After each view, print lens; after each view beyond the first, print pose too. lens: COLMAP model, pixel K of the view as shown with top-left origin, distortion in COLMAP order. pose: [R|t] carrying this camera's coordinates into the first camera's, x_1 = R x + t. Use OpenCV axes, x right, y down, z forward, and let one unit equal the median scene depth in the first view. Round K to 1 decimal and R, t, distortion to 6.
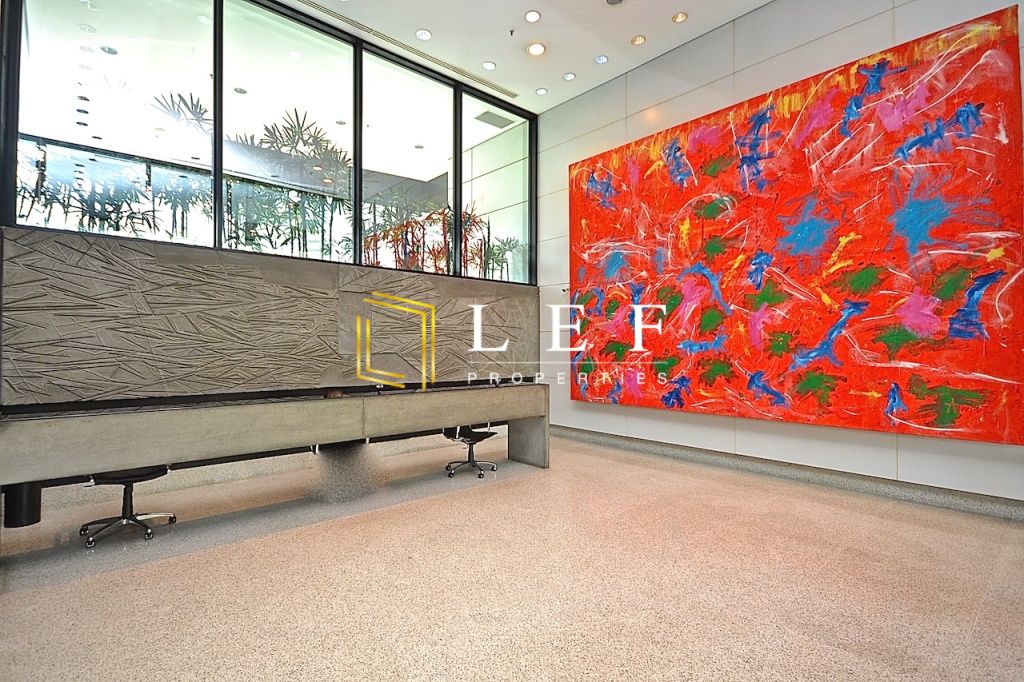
lens RADIAL K [[487.6, 0, 512.0], [0, 487.6, 341.0], [0, 0, 1]] dist [0.001121, 0.000245]
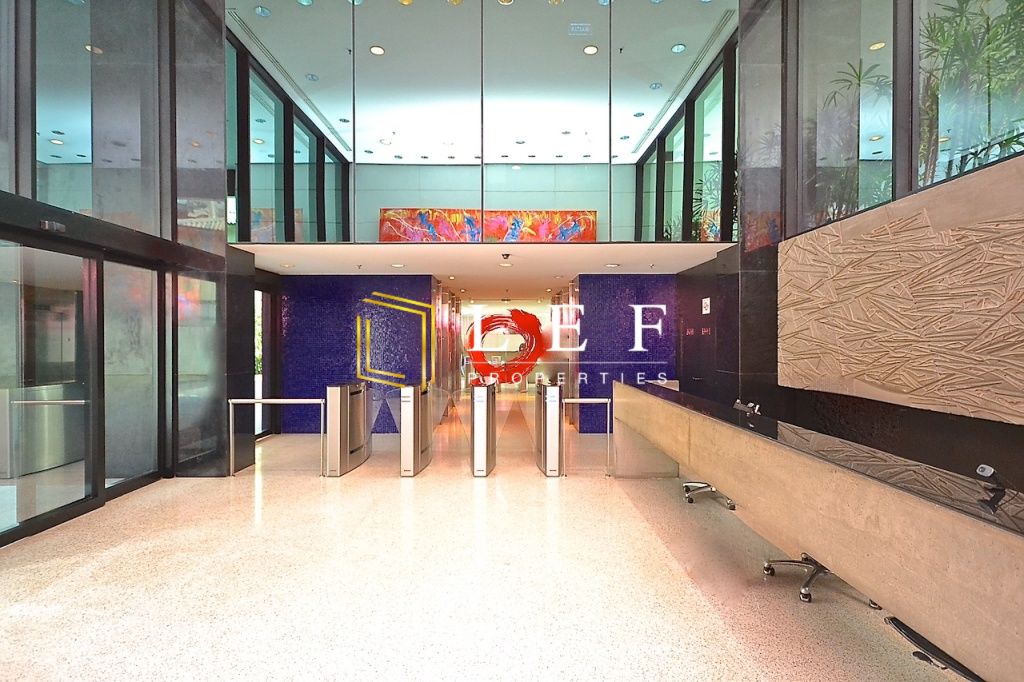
lens RADIAL K [[548.9, 0, 512.0], [0, 548.9, 341.0], [0, 0, 1]] dist [-0.000251, 0.000025]
pose [[-0.668014, 0.000041, -0.744149, 0.436358], [0.007374, 0.999951, -0.006564, 0.020891], [0.744112, -0.009872, -0.667982, 1.325416]]
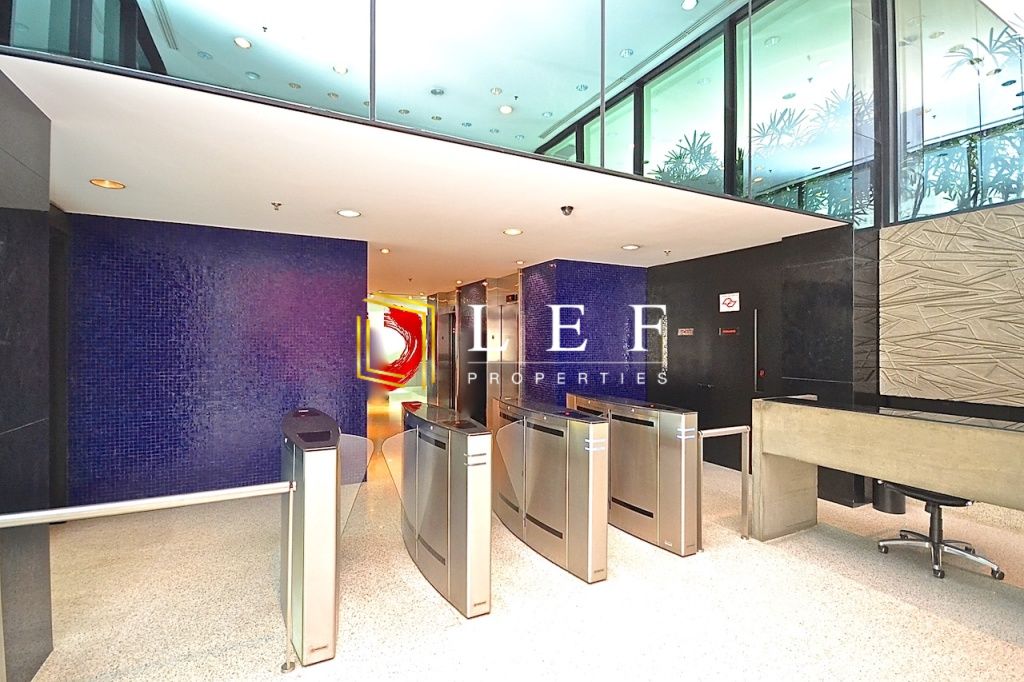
lens RADIAL K [[465.5, 0, 512.0], [0, 465.5, 341.0], [0, 0, 1]] dist [-0.000628, -0.000432]
pose [[-0.257868, -0.002504, -0.966177, 0.150804], [0.007119, 0.999965, -0.004492, 0.011848], [0.966154, -0.008037, -0.257841, 0.442958]]
